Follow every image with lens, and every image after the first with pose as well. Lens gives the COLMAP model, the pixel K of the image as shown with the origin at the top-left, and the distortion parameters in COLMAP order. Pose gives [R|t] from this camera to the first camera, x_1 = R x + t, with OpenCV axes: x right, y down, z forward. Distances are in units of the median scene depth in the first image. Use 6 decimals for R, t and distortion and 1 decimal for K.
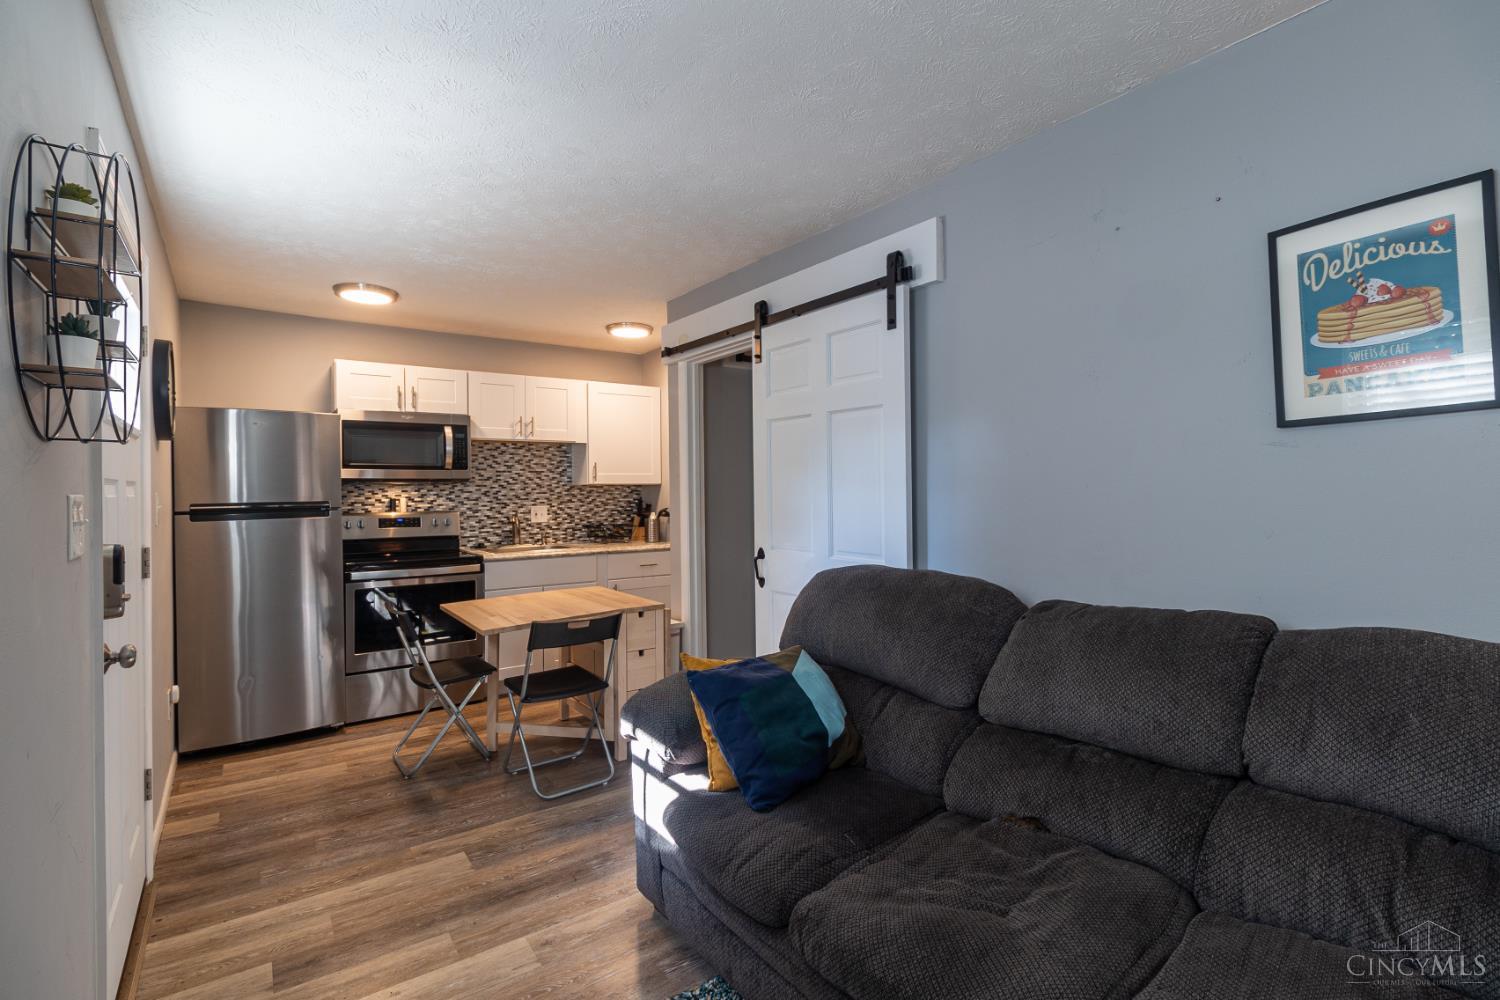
lens RADIAL K [[690.6, 0, 744.4], [0, 690.6, 492.2], [0, 0, 1]] dist [-0.001487, -0.000842]
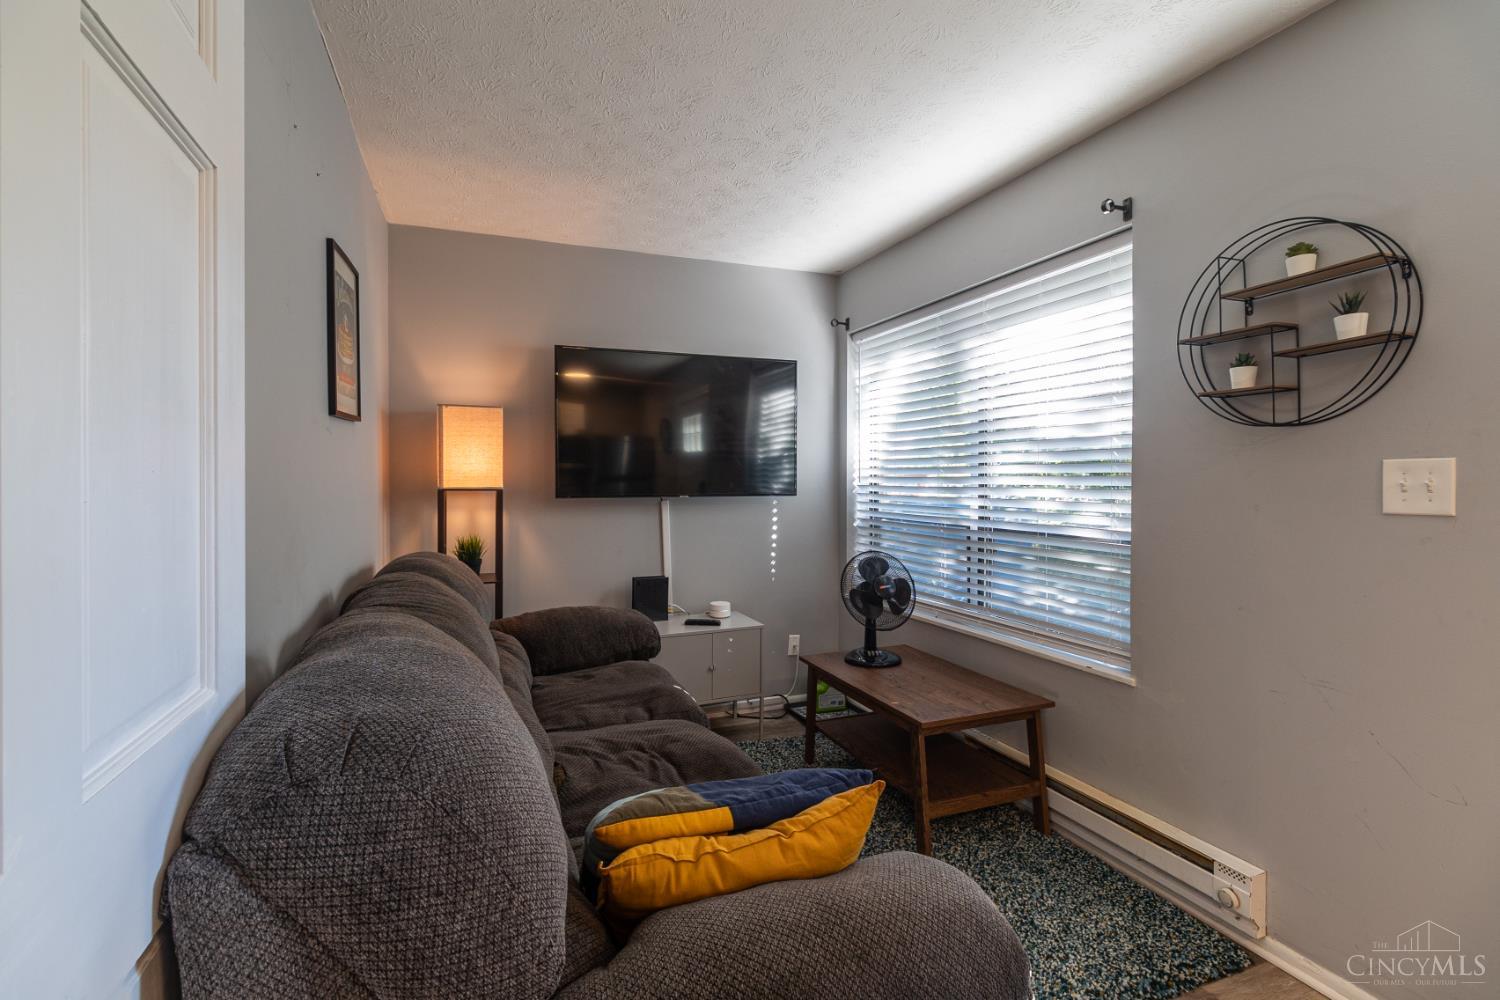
lens RADIAL K [[690.6, 0, 737.3], [0, 690.6, 486.9], [0, 0, 1]] dist [-0.001487, -0.000842]
pose [[-0.963687, 0.001925, 0.267026, -0.172424], [0.003244, 0.999985, 0.004499, 0.020478], [-0.267014, 0.005202, -0.963679, 2.007865]]
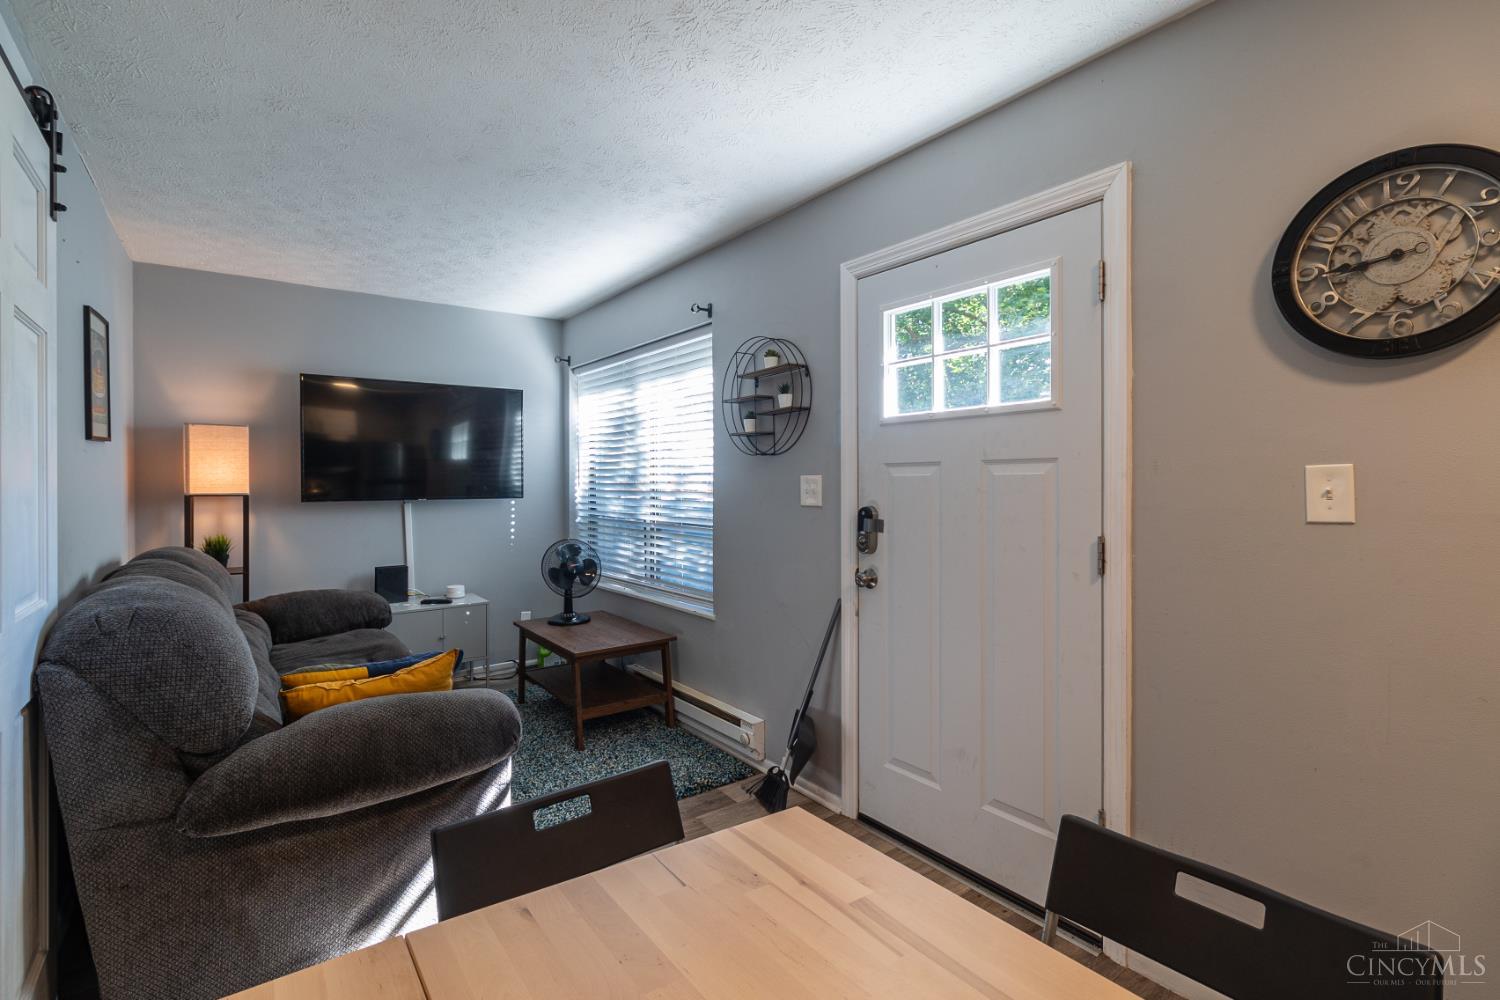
lens RADIAL K [[690.6, 0, 740.7], [0, 690.6, 486.8], [0, 0, 1]] dist [-0.001487, -0.000842]
pose [[-0.999974, 0.006134, 0.003730, -0.654877], [0.006144, 0.999978, 0.002688, 0.011504], [-0.003714, 0.002711, -0.999989, 2.592627]]
